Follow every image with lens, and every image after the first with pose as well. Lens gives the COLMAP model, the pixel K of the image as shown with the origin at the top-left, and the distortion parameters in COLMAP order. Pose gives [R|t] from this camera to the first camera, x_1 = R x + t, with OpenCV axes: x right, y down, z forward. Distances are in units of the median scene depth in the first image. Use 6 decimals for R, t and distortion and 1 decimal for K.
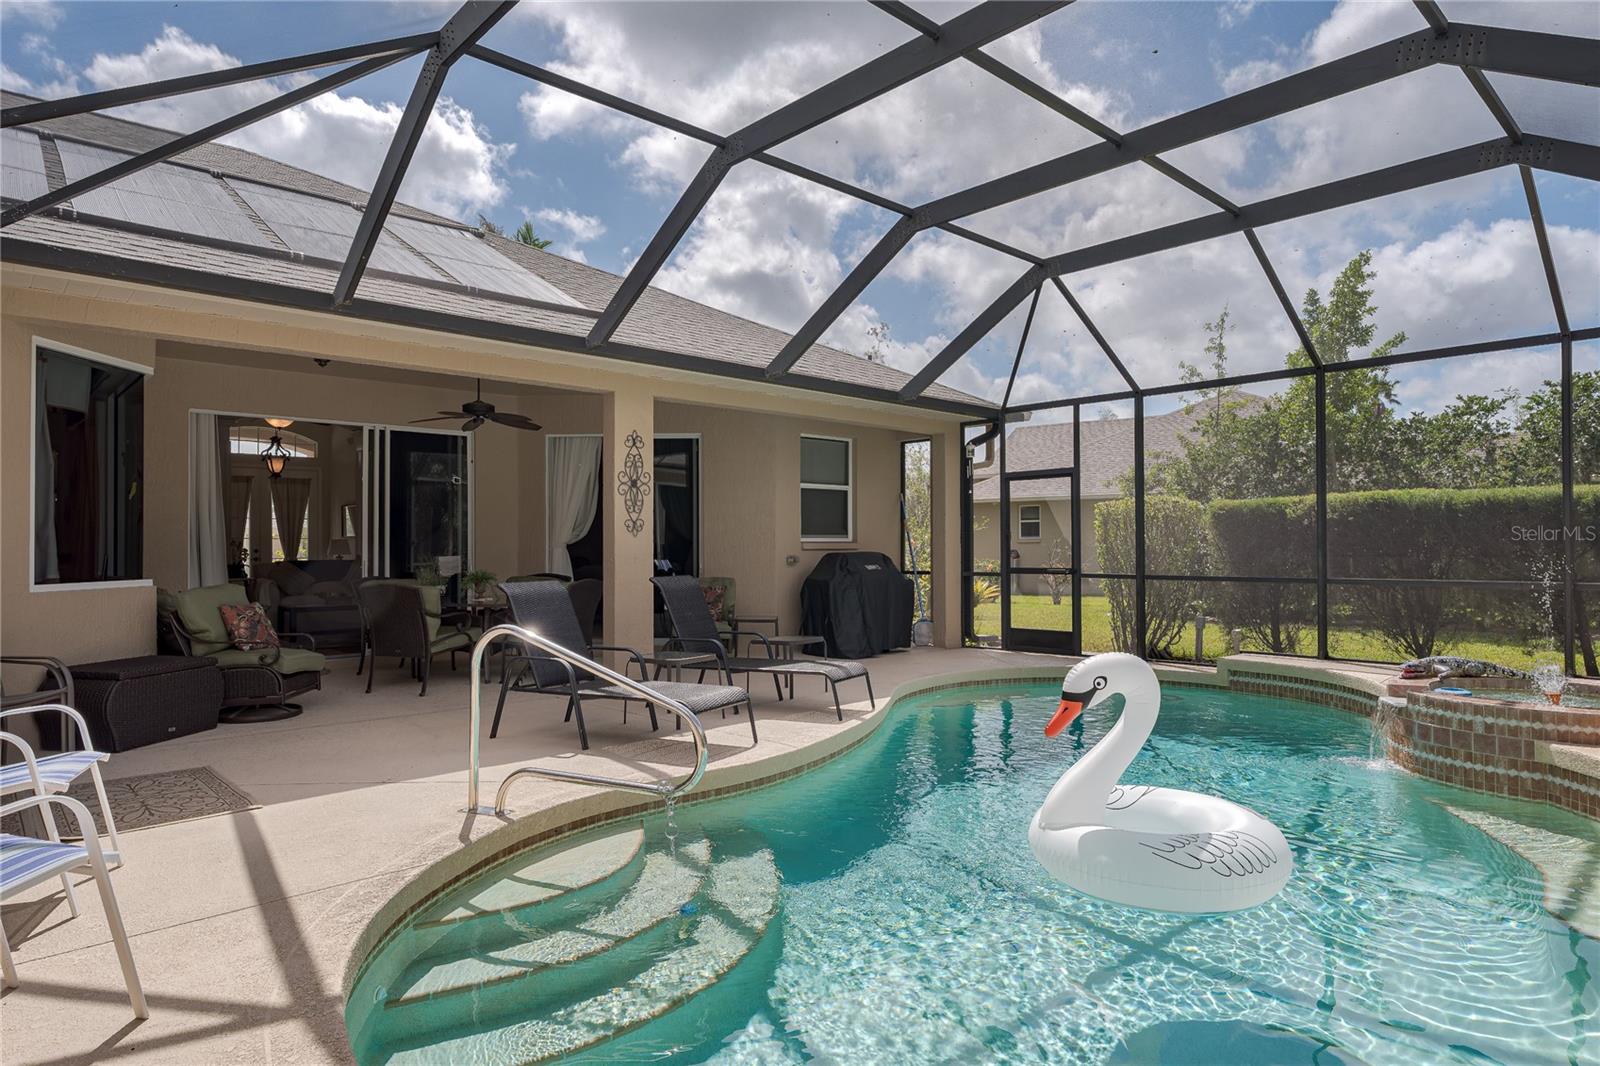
lens RADIAL K [[939.8, 0, 800.0], [0, 939.8, 533.0], [0, 0, 1]] dist [-0.004145, -0.000820]
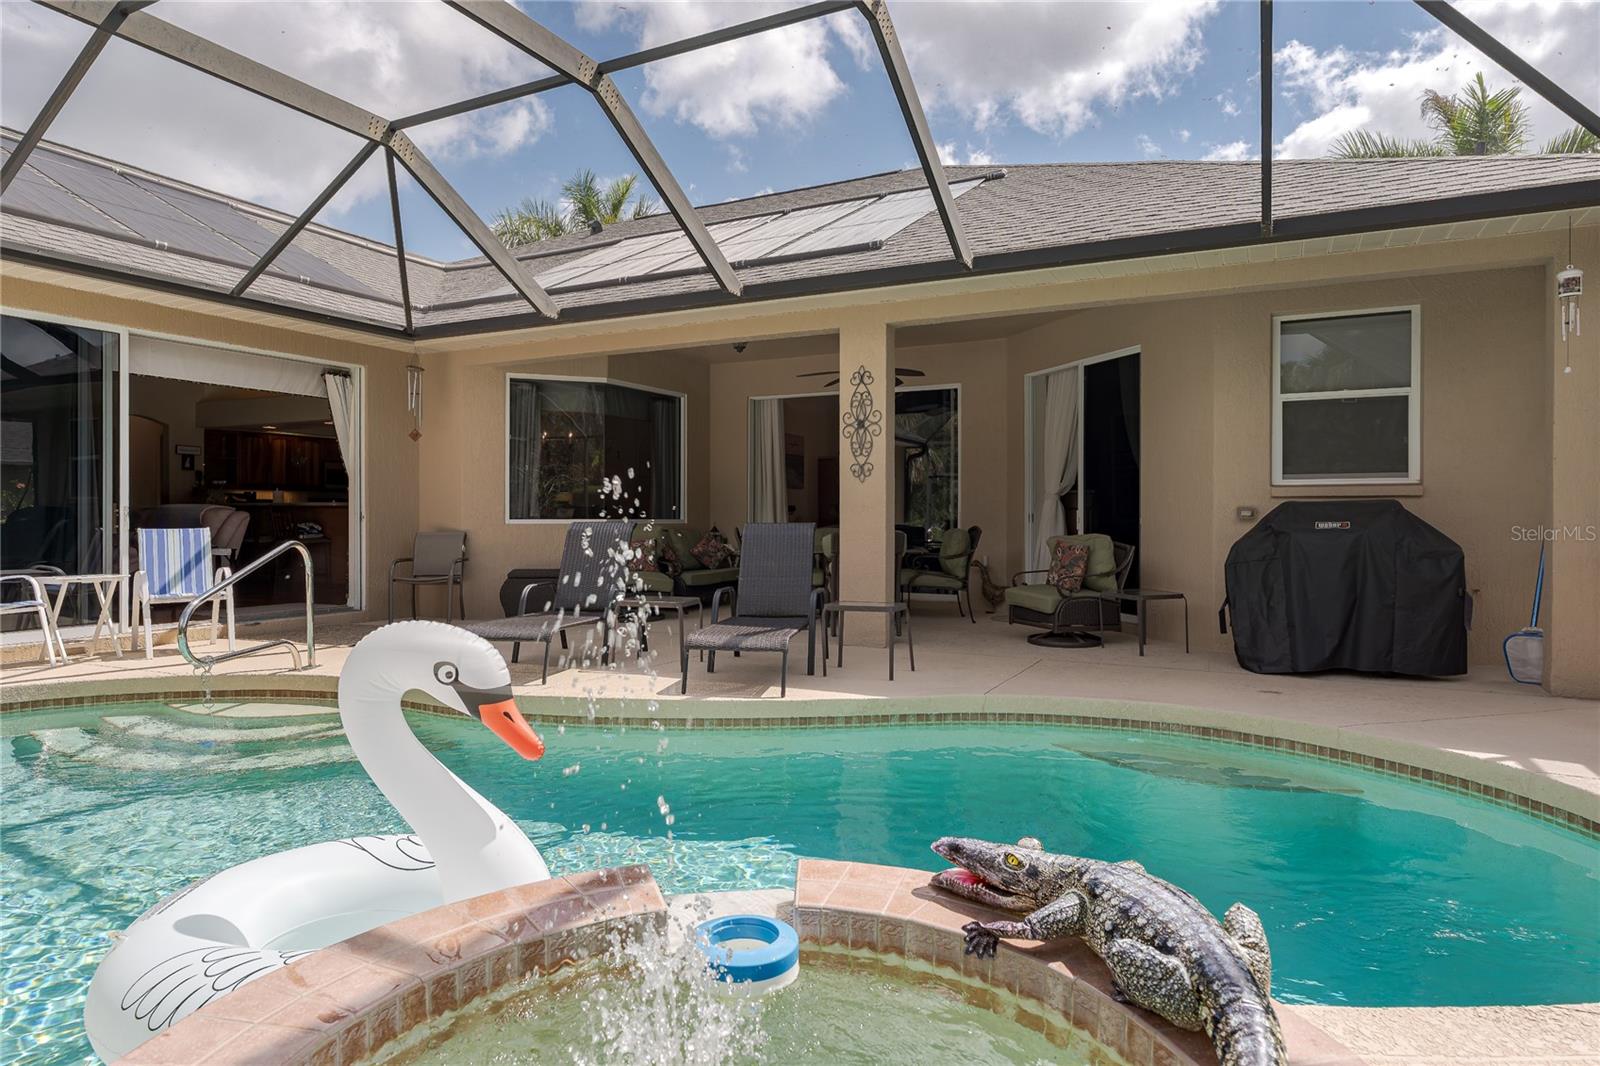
lens RADIAL K [[953.3, 0, 800.0], [0, 953.3, 533.0], [0, 0, 1]] dist [0.048669, -0.000104]
pose [[0.350251, 0.020934, -0.936422, 0.675872], [0.009545, 0.999619, 0.025917, 0.028653], [0.936607, -0.018015, 0.349917, 0.616812]]
